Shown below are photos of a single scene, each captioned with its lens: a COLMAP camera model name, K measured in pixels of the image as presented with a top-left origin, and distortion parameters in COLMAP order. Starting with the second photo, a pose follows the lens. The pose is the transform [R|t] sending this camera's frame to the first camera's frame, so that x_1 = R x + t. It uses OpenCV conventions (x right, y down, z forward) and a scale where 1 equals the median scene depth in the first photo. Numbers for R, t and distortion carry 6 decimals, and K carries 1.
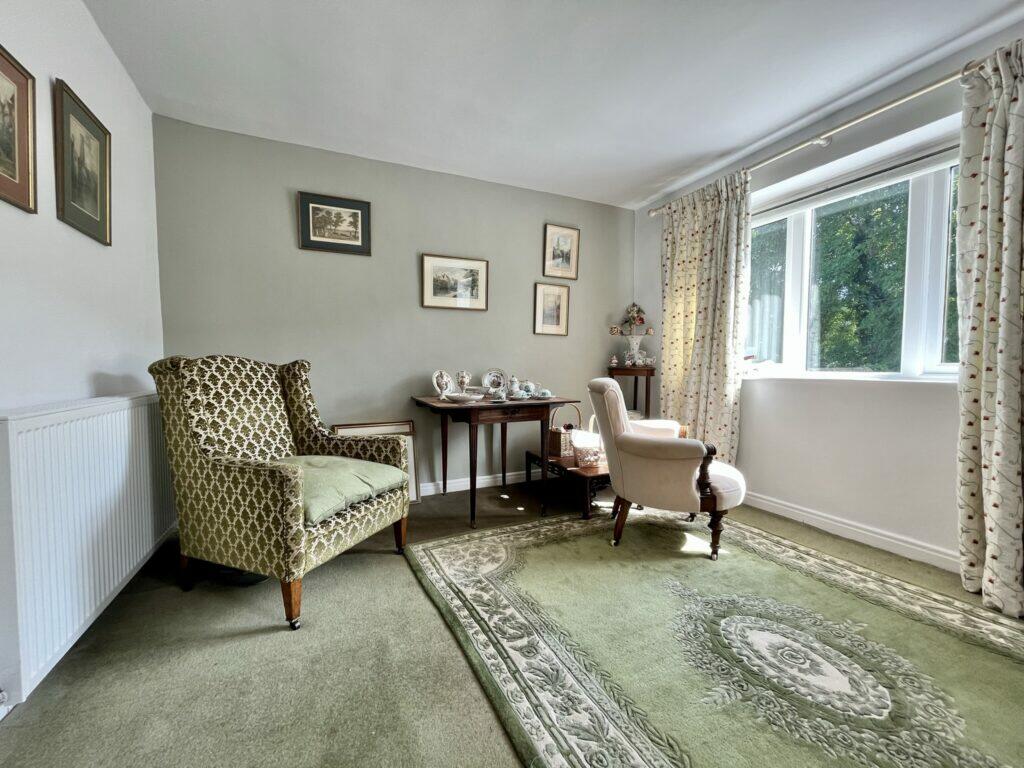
lens RADIAL K [[412.3, 0, 516.7], [0, 412.3, 381.2], [0, 0, 1]] dist [0.013635, 0.000126]
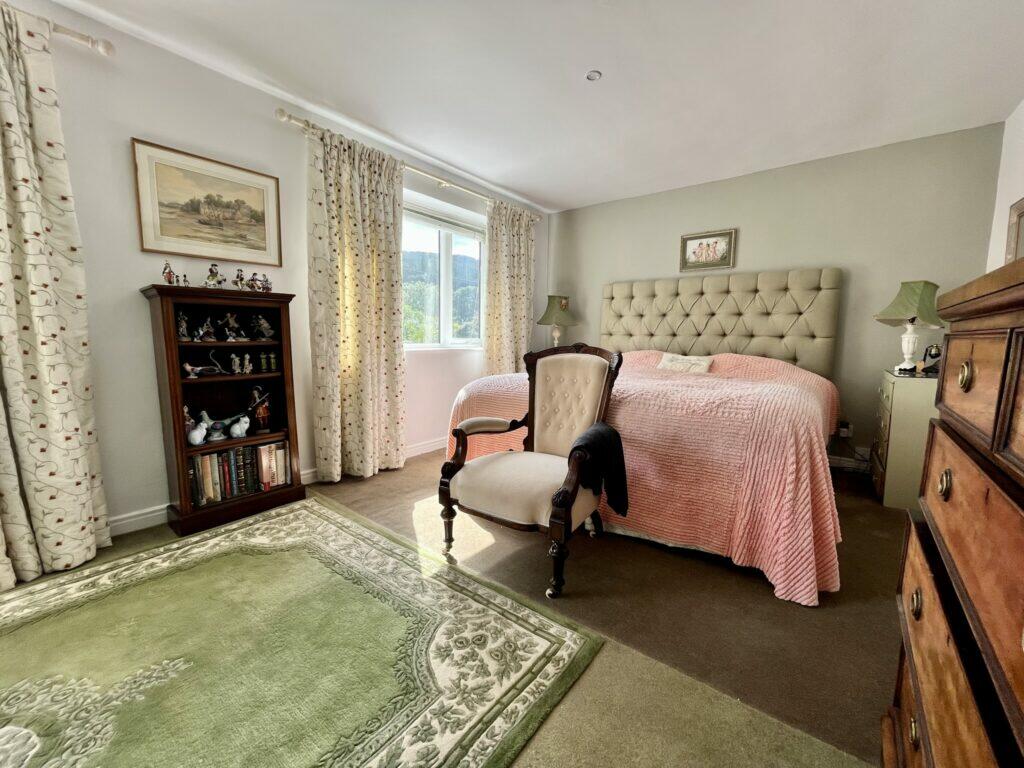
lens RADIAL K [[412.3, 0, 516.3], [0, 412.3, 391.3], [0, 0, 1]] dist [0.013635, 0.000126]
pose [[-0.431203, -0.110007, 0.895524, -0.247555], [0.031134, 0.990134, 0.136621, -0.003450], [-0.901718, 0.086792, -0.423524, 0.424773]]
